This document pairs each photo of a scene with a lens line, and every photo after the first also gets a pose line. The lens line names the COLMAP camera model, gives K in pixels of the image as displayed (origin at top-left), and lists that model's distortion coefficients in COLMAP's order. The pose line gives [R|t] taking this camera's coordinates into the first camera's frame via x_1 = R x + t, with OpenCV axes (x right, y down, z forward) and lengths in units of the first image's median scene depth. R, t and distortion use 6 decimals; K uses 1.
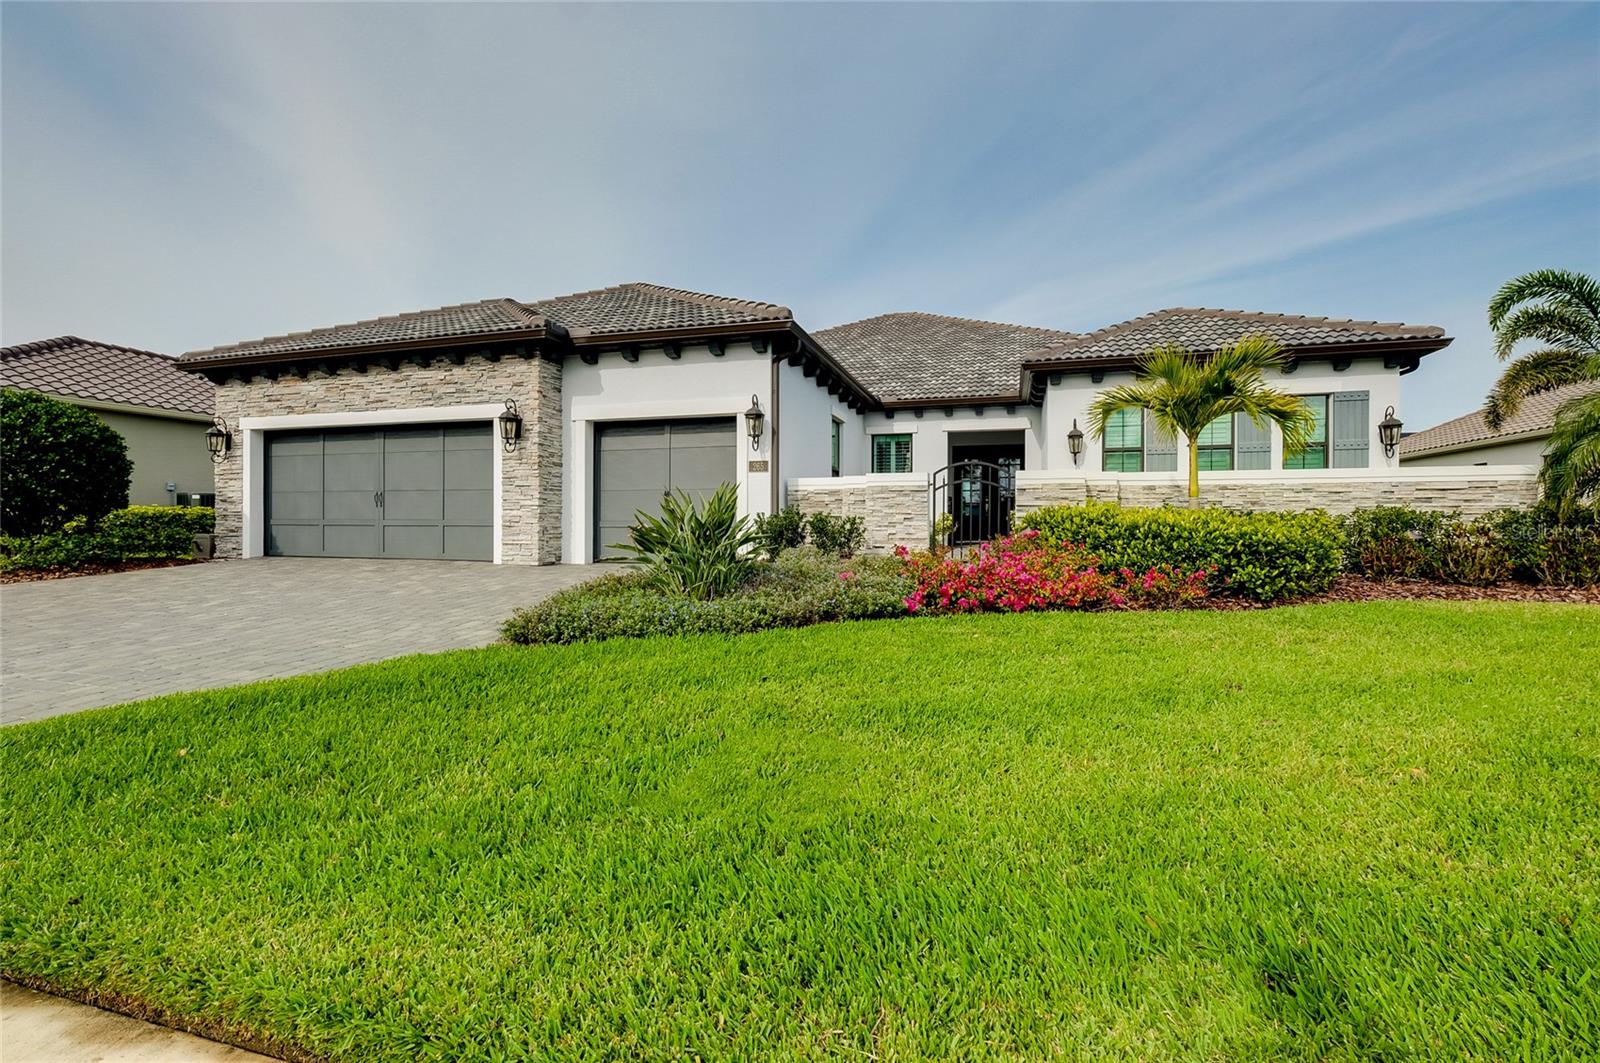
lens RADIAL K [[690.1, 0, 806.6], [0, 690.1, 527.0], [0, 0, 1]] dist [-0.002434, -0.000136]
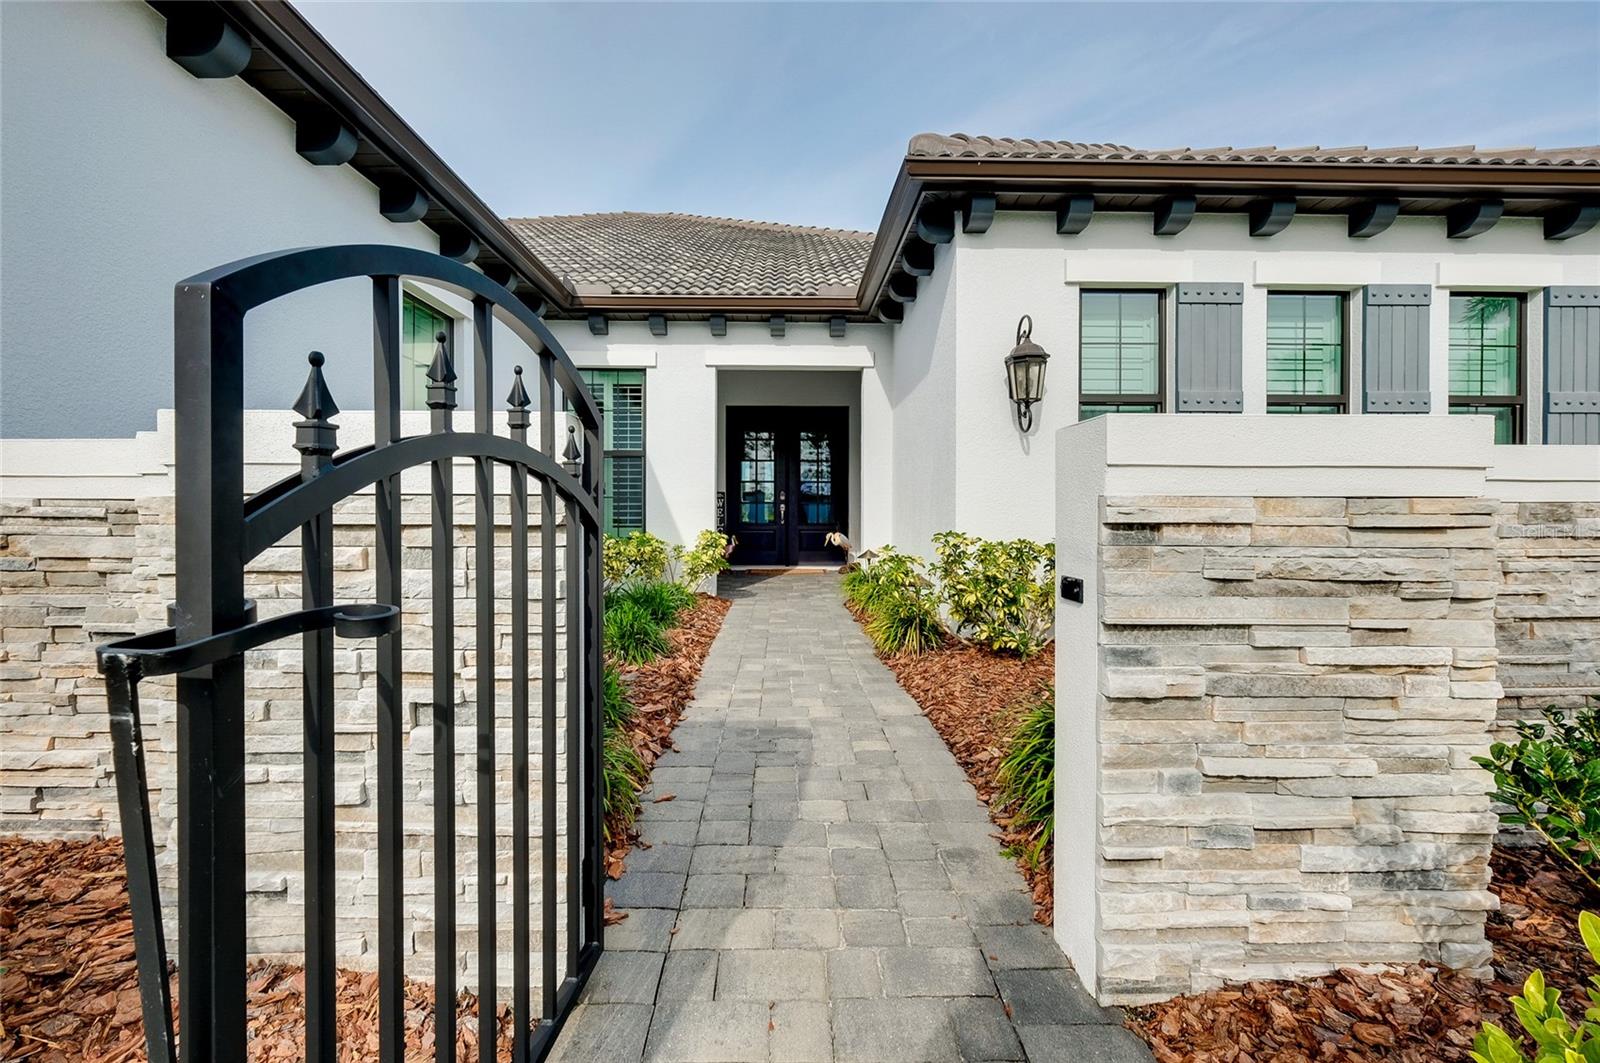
lens RADIAL K [[715.3, 0, 795.2], [0, 715.3, 513.9], [0, 0, 1]] dist [-0.000084, -0.000191]
pose [[0.953896, -0.000970, 0.300137, 0.148231], [0.000549, 0.999999, 0.001487, -0.046252], [-0.300138, -0.001253, 0.953895, 0.700171]]
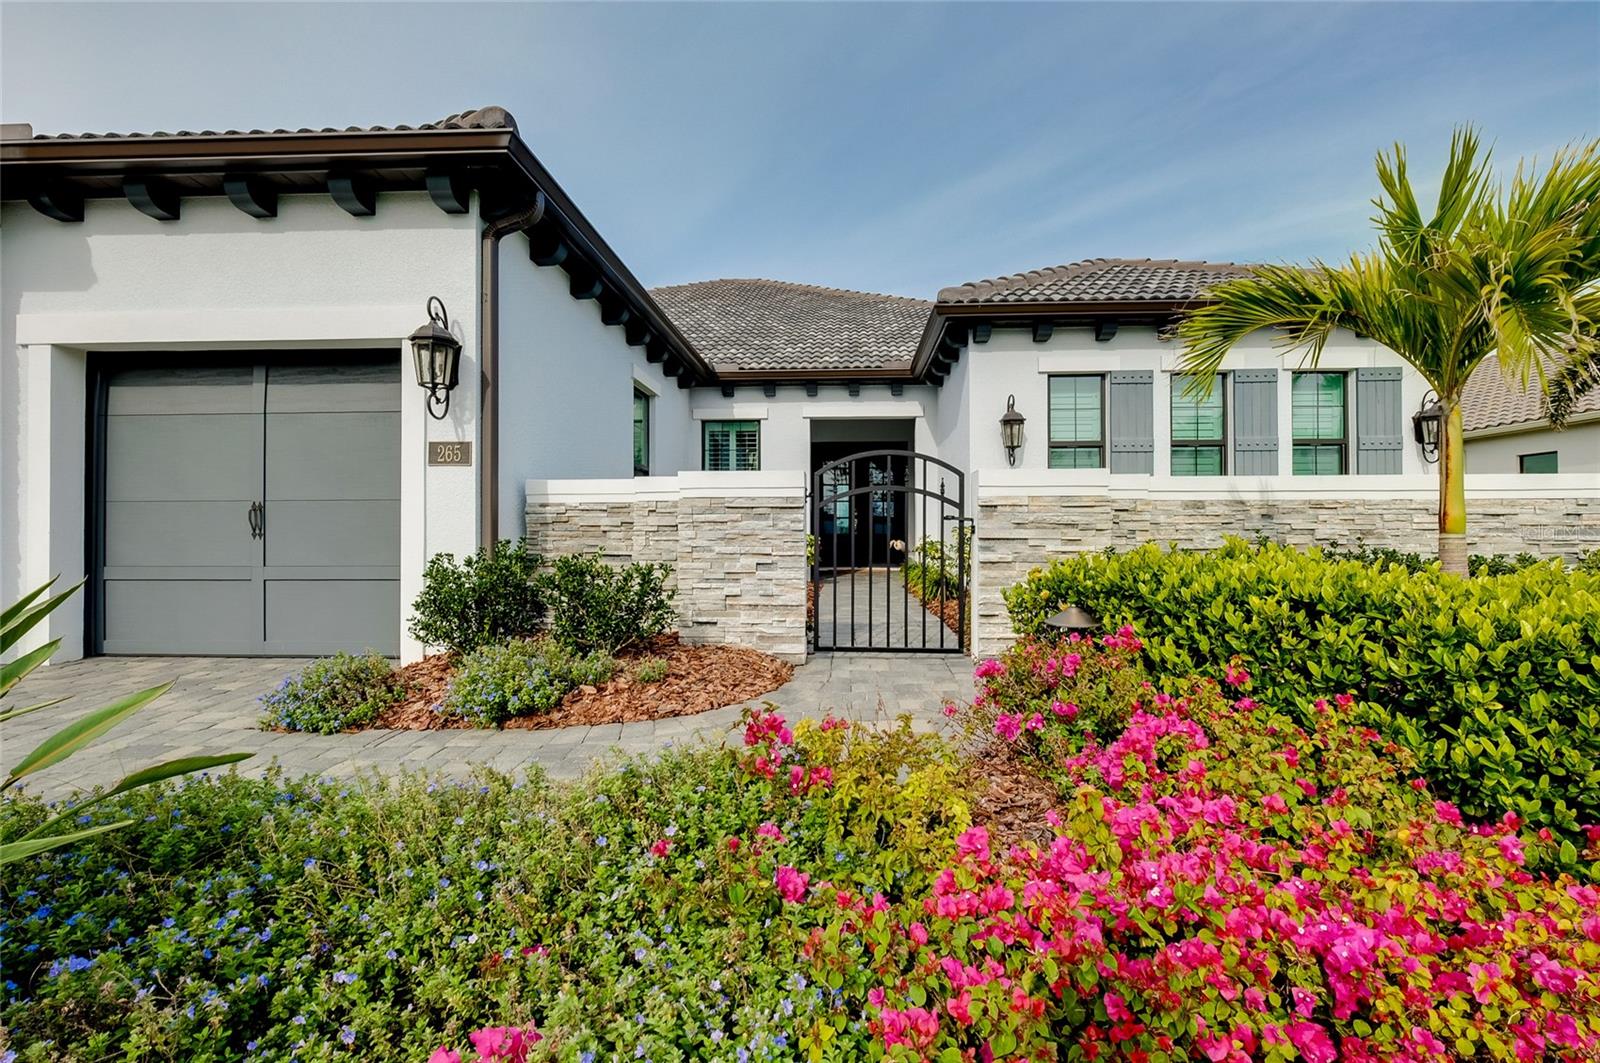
lens RADIAL K [[704.9, 0, 810.3], [0, 704.9, 524.6], [0, 0, 1]] dist [0.000799, 0.000041]
pose [[0.972634, -0.001392, 0.232338, 0.053107], [0.004468, 0.999909, -0.012715, -0.029014], [-0.232299, 0.013405, 0.972552, 0.432301]]
